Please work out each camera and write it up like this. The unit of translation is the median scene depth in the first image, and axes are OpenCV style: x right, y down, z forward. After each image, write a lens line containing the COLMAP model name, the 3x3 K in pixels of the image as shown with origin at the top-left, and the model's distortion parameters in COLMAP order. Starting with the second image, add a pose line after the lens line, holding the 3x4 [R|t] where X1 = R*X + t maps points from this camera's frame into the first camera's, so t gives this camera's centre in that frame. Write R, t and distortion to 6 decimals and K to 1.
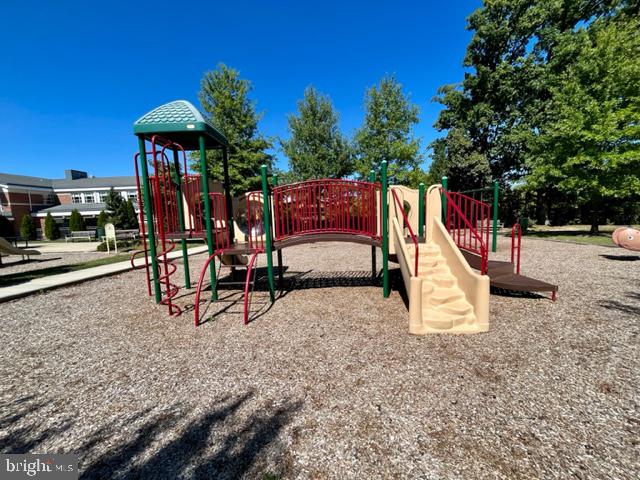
lens RADIAL K [[254.7, 0, 319.5], [0, 254.7, 241.5], [0, 0, 1]] dist [0.001675, 0.000244]
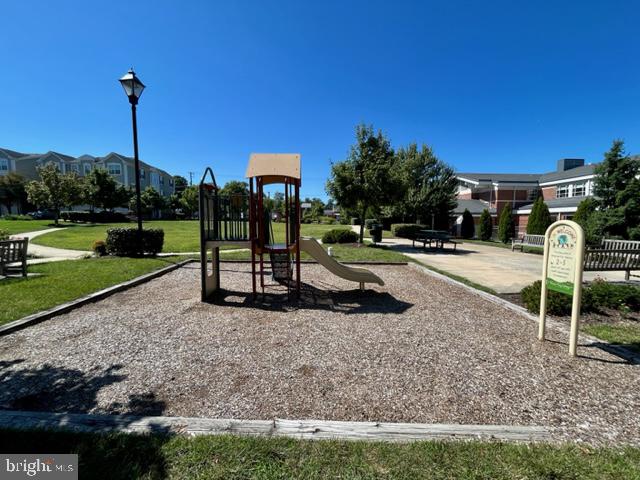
lens RADIAL K [[254.7, 0, 319.2], [0, 254.7, 241.7], [0, 0, 1]] dist [0.001675, 0.000244]
pose [[0.041614, 0.116976, -0.992262, -0.166902], [-0.113396, 0.987259, 0.111631, -0.014989], [0.992678, 0.107873, 0.054348, 0.213951]]
